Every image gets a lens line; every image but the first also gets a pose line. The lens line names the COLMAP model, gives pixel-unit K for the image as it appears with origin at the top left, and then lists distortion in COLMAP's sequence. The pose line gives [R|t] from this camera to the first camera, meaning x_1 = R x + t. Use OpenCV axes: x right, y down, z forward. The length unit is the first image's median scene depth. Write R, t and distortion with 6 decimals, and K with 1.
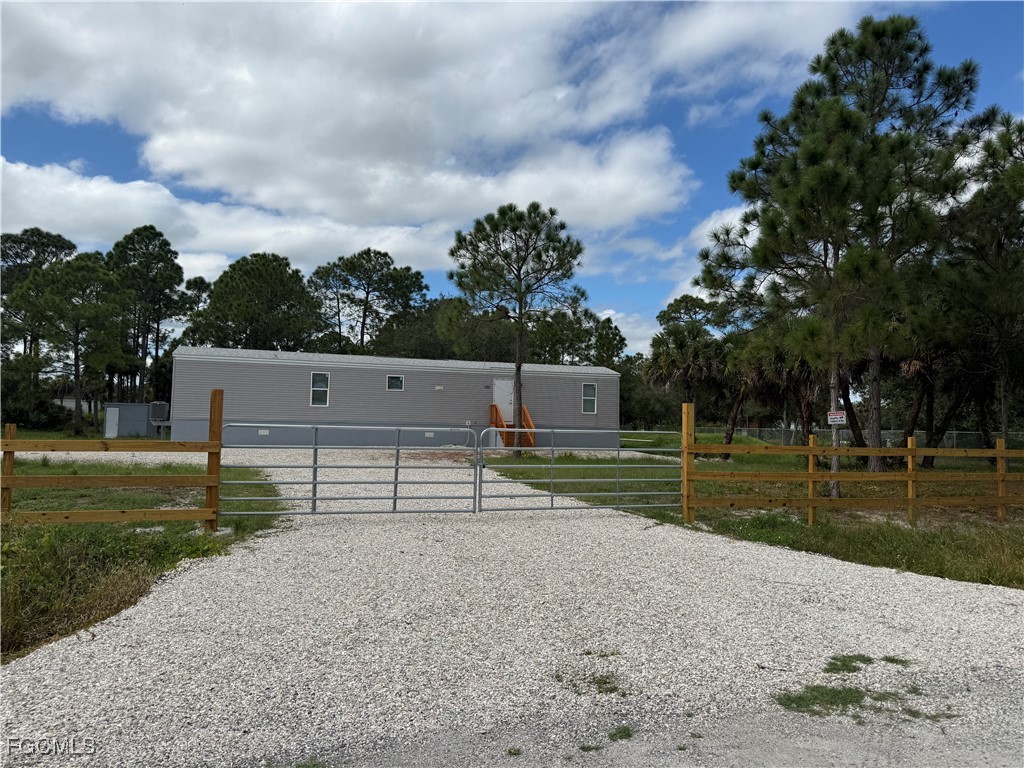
lens RADIAL K [[724.2, 0, 521.3], [0, 724.2, 388.8], [0, 0, 1]] dist [0.051121, -0.058271]
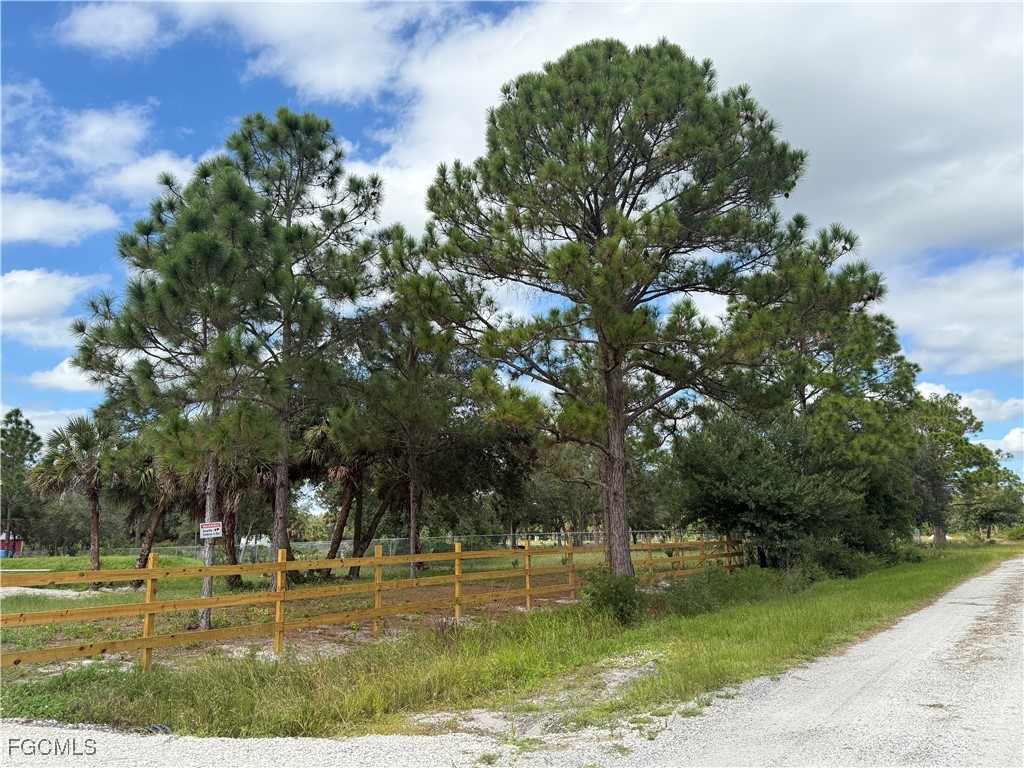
lens RADIAL K [[776.1, 0, 512.9], [0, 776.1, 375.3], [0, 0, 1]] dist [0.031377, -0.022092]
pose [[0.794801, 0.083385, 0.601114, 0.070909], [0.013133, 0.987920, -0.154406, 0.003420], [-0.606727, 0.130616, 0.784105, 0.030056]]
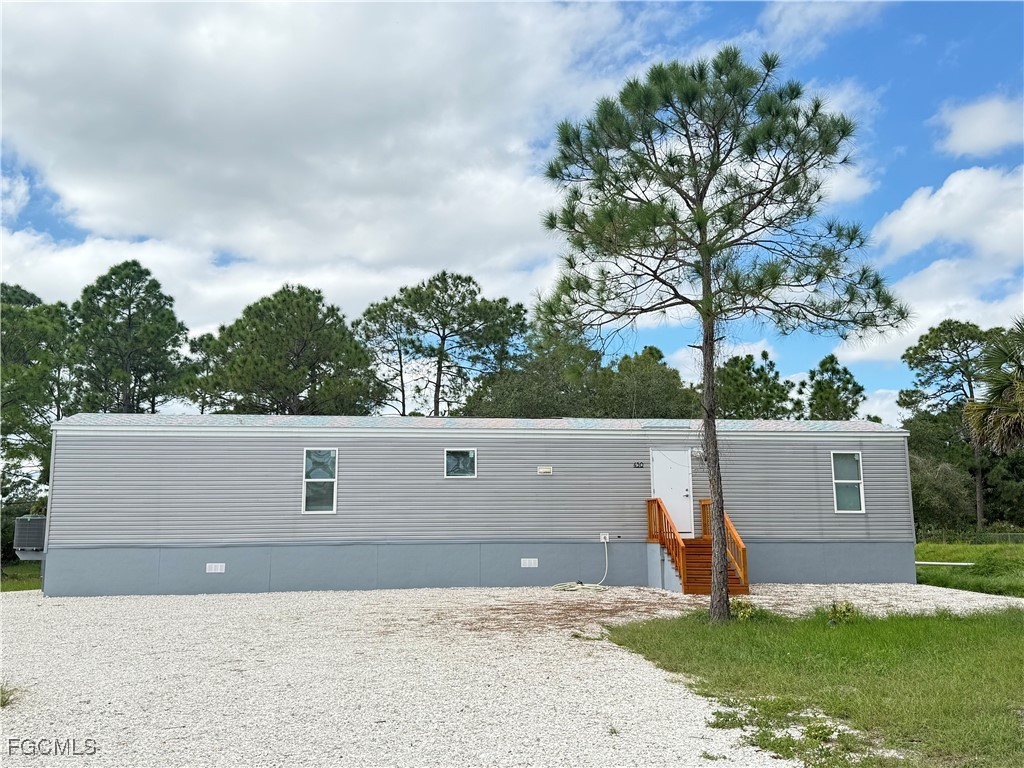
lens RADIAL K [[955.1, 0, 514.5], [0, 955.1, 390.2], [0, 0, 1]] dist [0.053465, 0.000000]
pose [[0.984999, -0.054192, -0.163831, -0.021436], [0.037063, 0.993690, -0.105864, 0.013410], [0.168534, 0.098204, 0.980792, 0.328776]]
